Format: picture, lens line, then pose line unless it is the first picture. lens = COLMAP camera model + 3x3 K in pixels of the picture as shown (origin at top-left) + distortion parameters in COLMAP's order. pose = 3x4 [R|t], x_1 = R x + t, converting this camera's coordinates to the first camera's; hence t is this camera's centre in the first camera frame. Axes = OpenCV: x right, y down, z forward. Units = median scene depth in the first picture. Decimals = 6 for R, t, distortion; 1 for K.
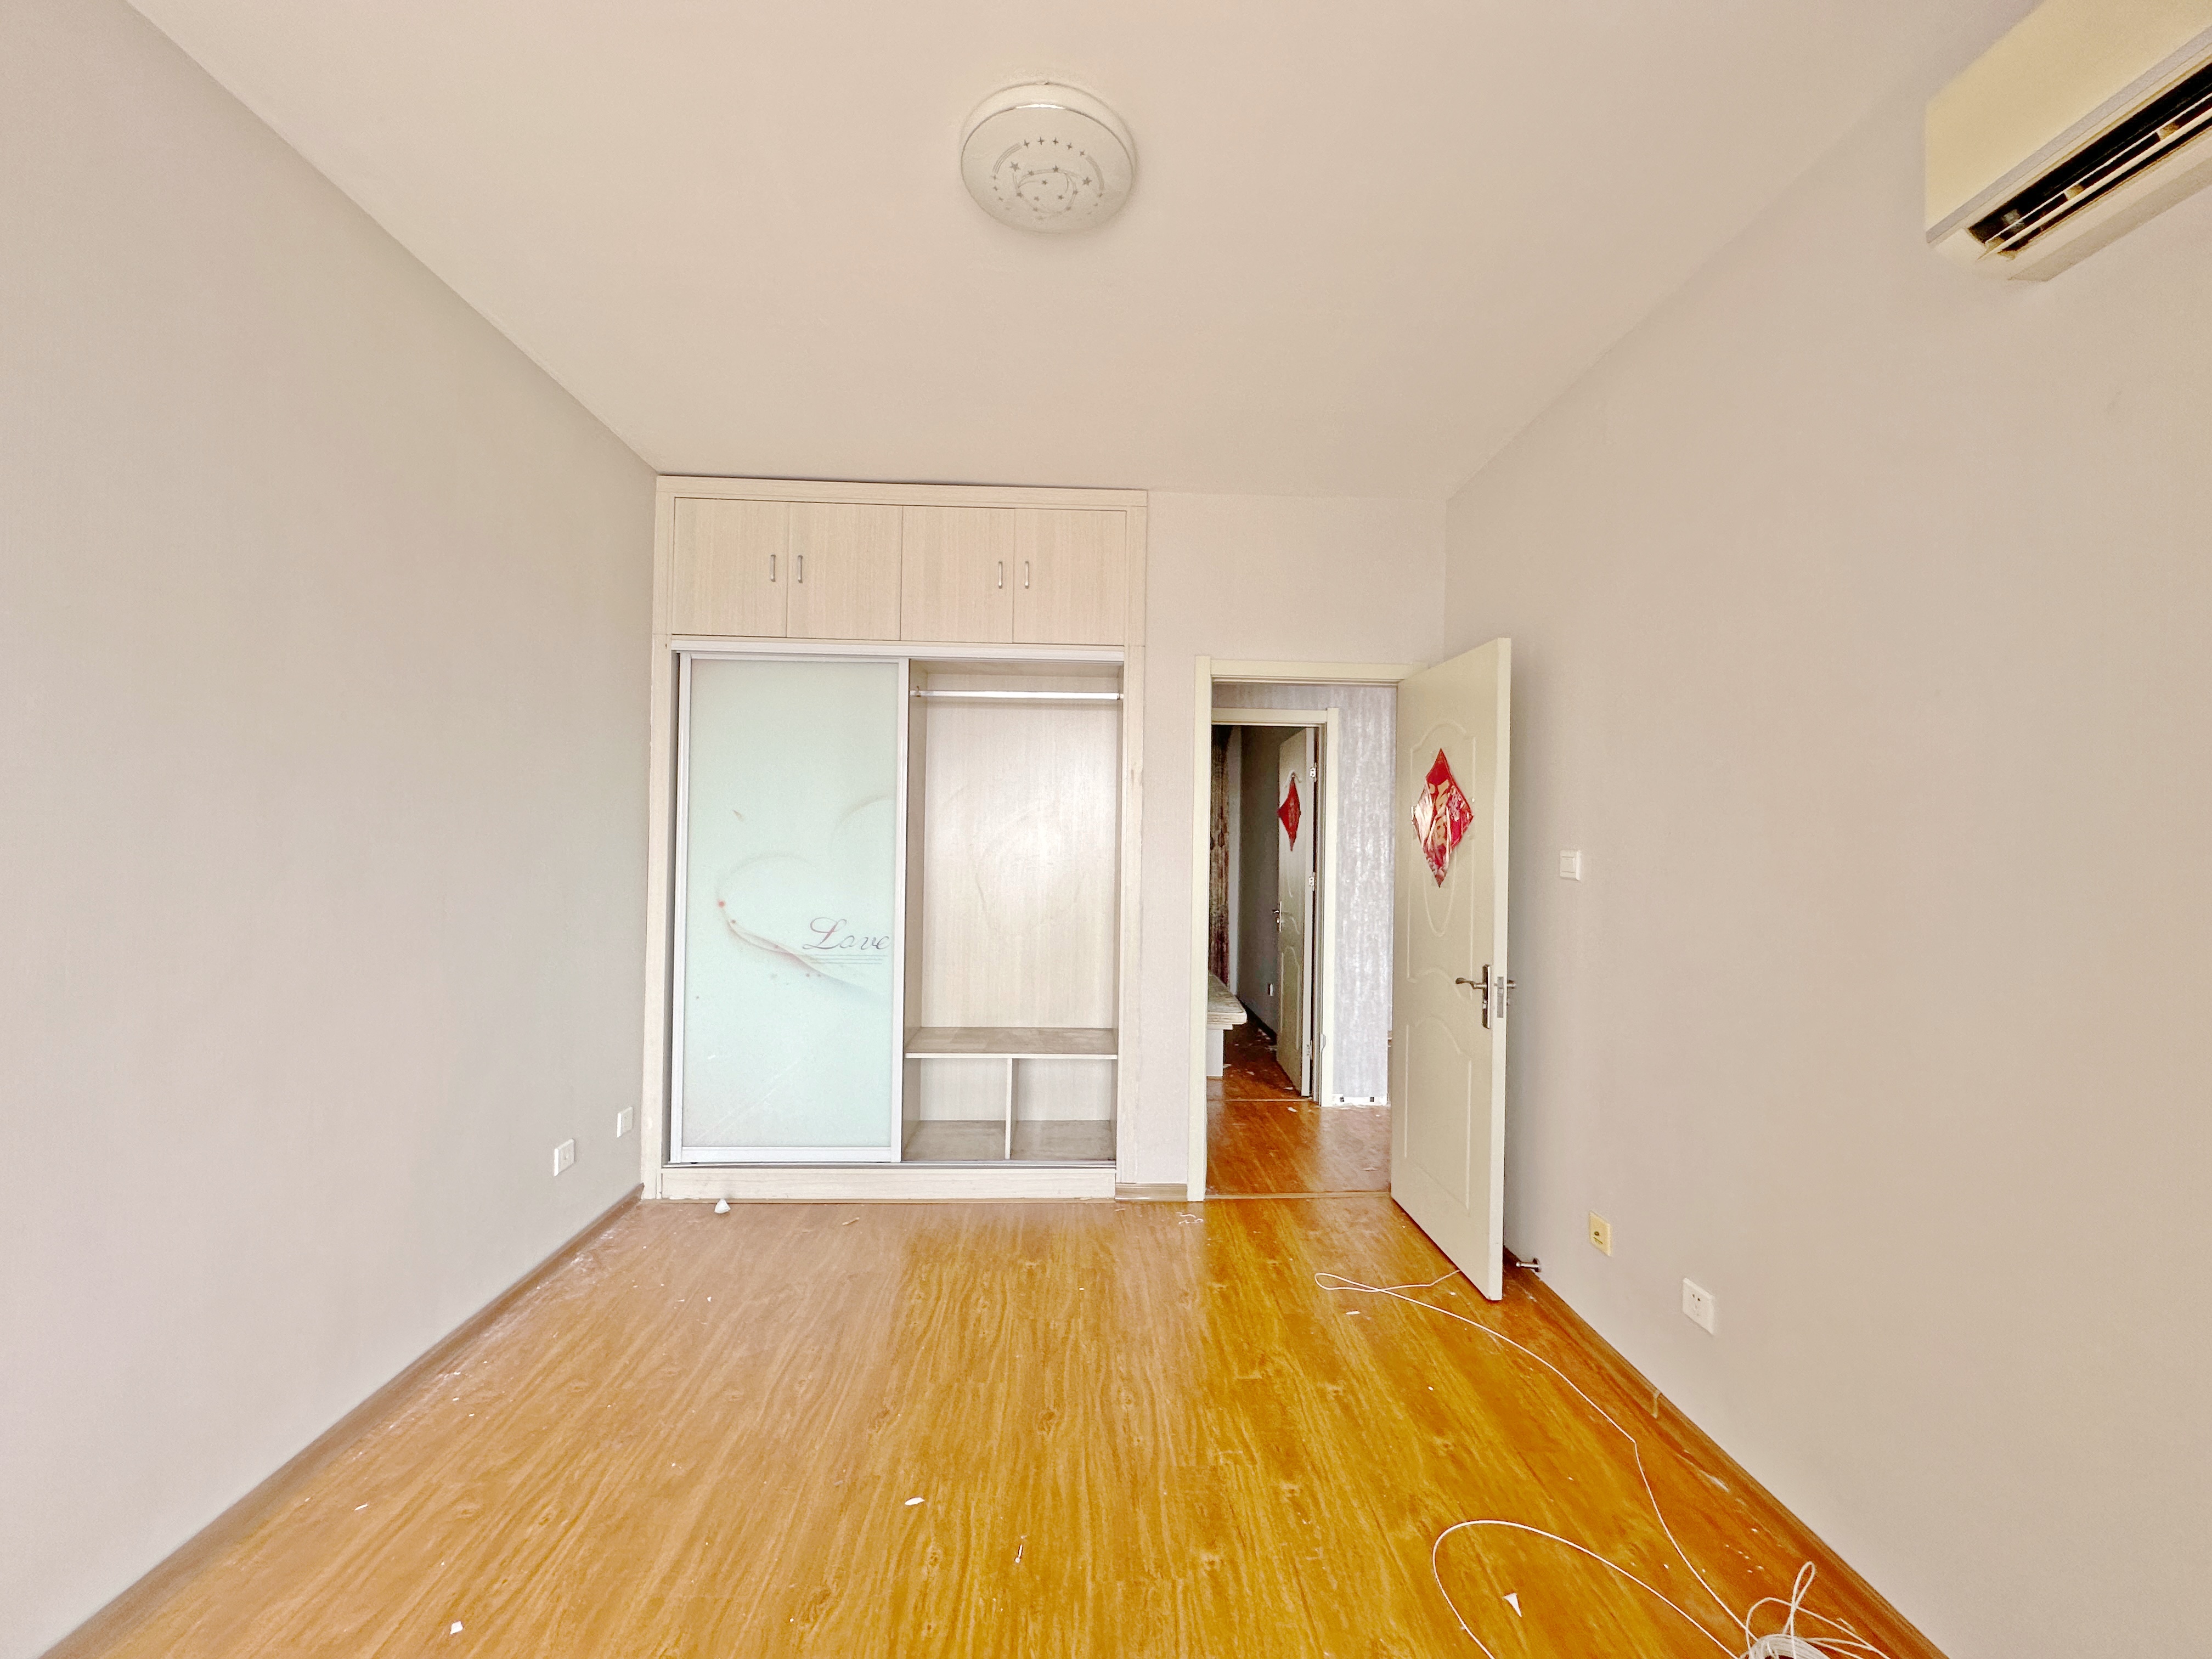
lens RADIAL K [[888.9, 0, 1107.3], [0, 888.9, 831.7], [0, 0, 1]] dist [-0.001506, 0.000132]
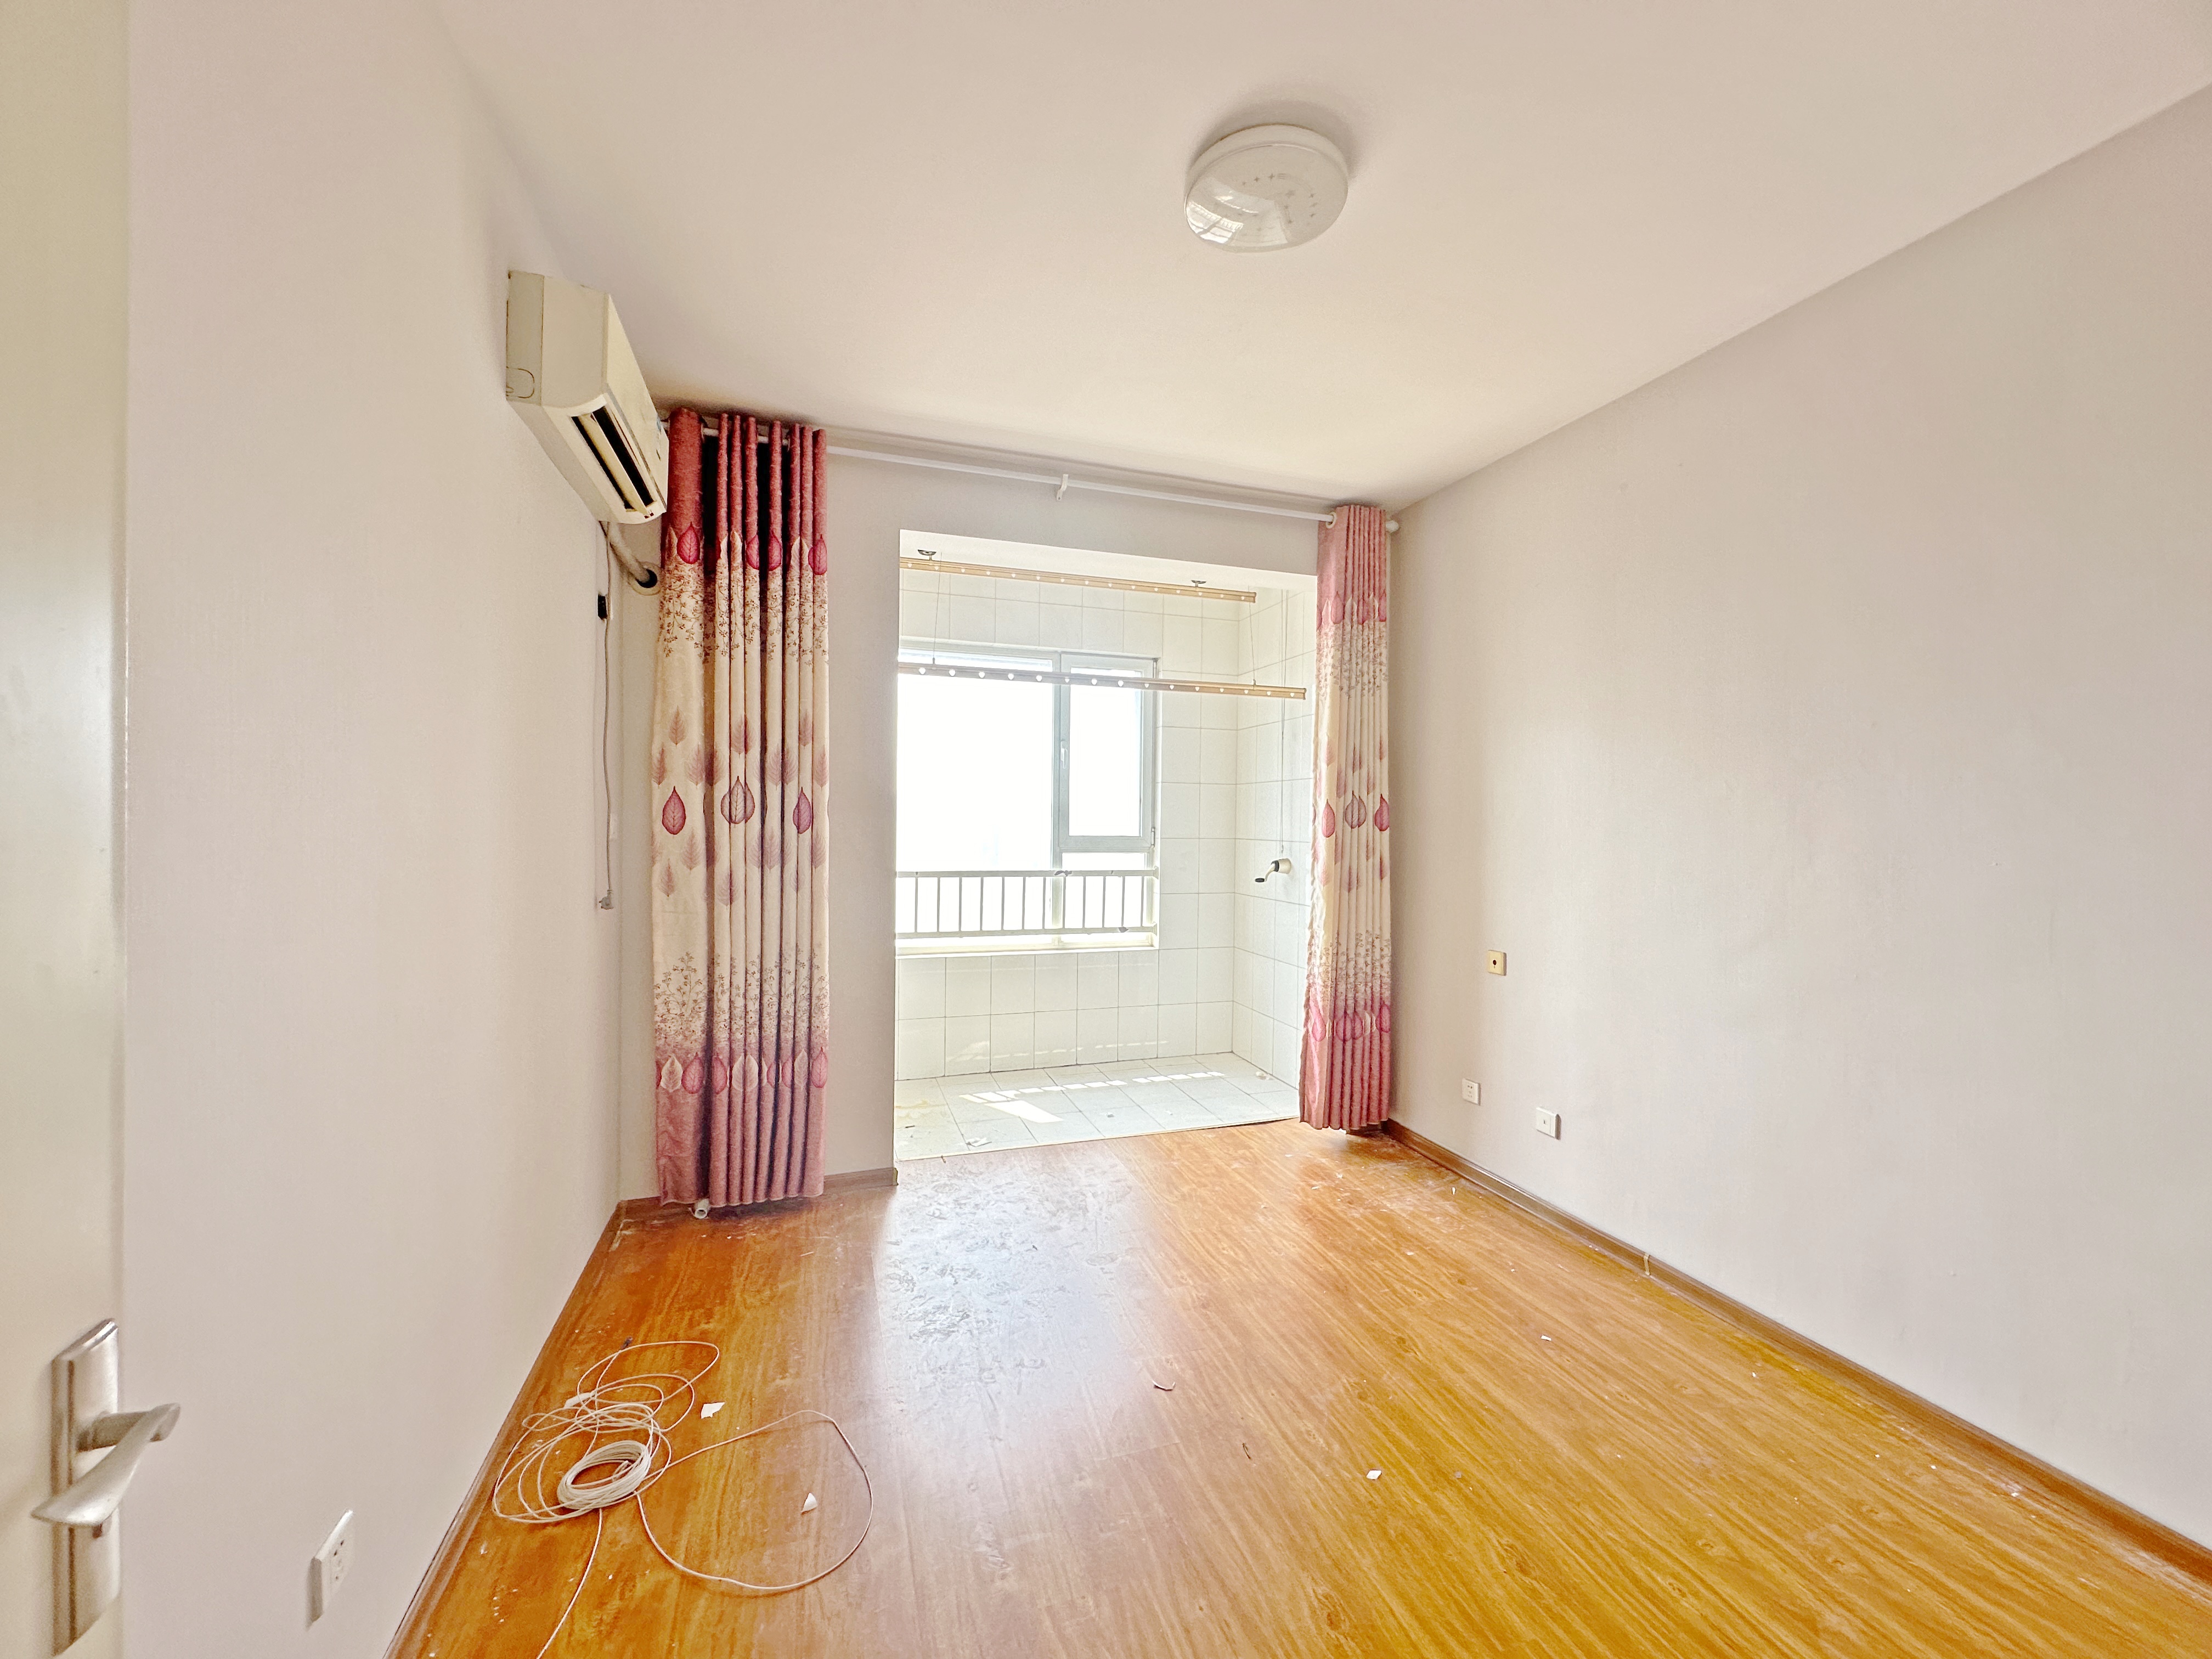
lens RADIAL K [[888.9, 0, 1106.6], [0, 888.9, 829.2], [0, 0, 1]] dist [-0.001506, 0.000132]
pose [[-0.962179, -0.024594, -0.271306, 0.347026], [-0.023594, 0.999697, -0.006947, 0.028966], [0.271395, -0.000283, -0.962468, 1.770856]]
